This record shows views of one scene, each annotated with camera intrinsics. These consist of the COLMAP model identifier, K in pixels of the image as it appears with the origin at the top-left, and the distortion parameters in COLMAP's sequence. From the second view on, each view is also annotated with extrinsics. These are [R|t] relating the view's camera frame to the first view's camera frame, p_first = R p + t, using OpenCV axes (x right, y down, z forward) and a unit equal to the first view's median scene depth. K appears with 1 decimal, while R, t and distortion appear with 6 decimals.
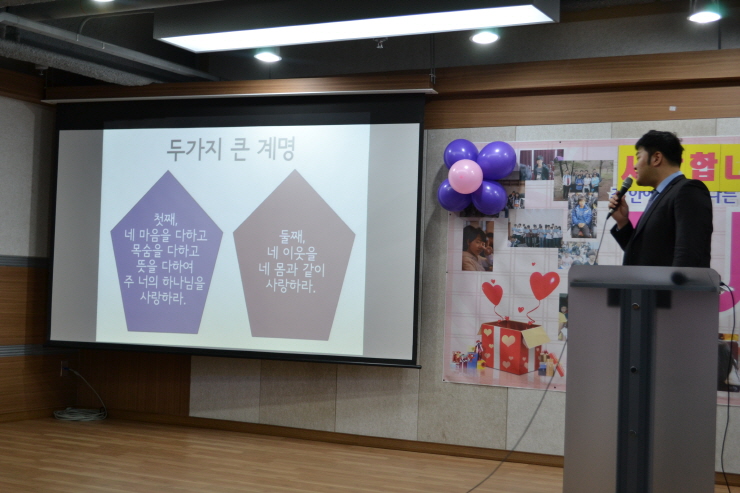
lens RADIAL K [[1096.8, 0, 366.4], [0, 1096.8, 247.2], [0, 0, 1]] dist [-0.100665, 0.000000]
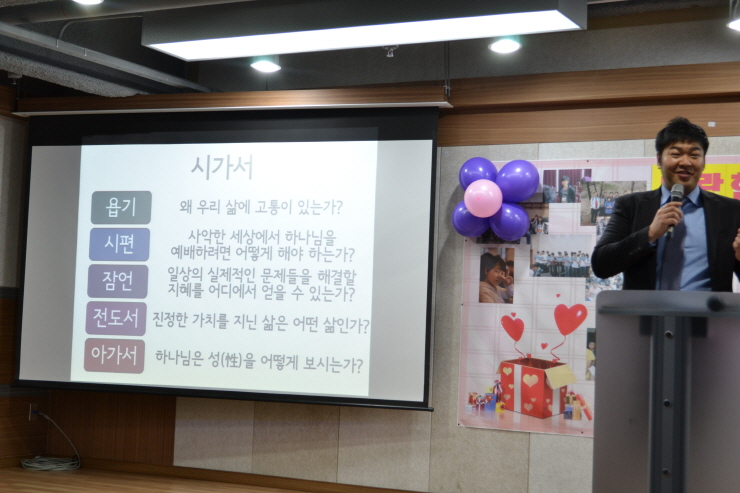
lens RADIAL K [[1251.9, 0, 372.1], [0, 1251.9, 244.1], [0, 0, 1]] dist [-0.089884, 0.000000]
pose [[0.999983, 0.004030, 0.004243, -0.005578], [-0.003892, 0.999477, -0.032110, 0.006599], [-0.004370, 0.032093, 0.999475, -0.032243]]
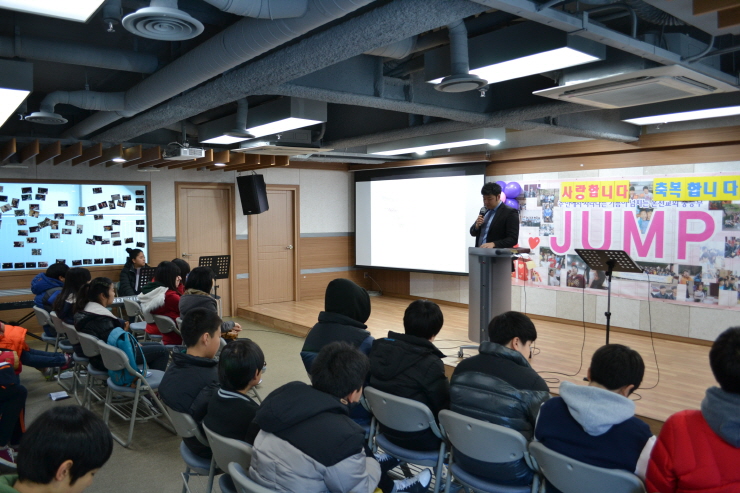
lens RADIAL K [[579.6, 0, 369.5], [0, 579.6, 244.3], [0, 0, 1]] dist [0.009962, 0.004435]
pose [[0.921916, -0.019343, -0.386907, 0.314136], [0.049004, 0.996553, 0.066944, -0.061311], [0.384278, -0.080677, 0.919686, -0.271085]]
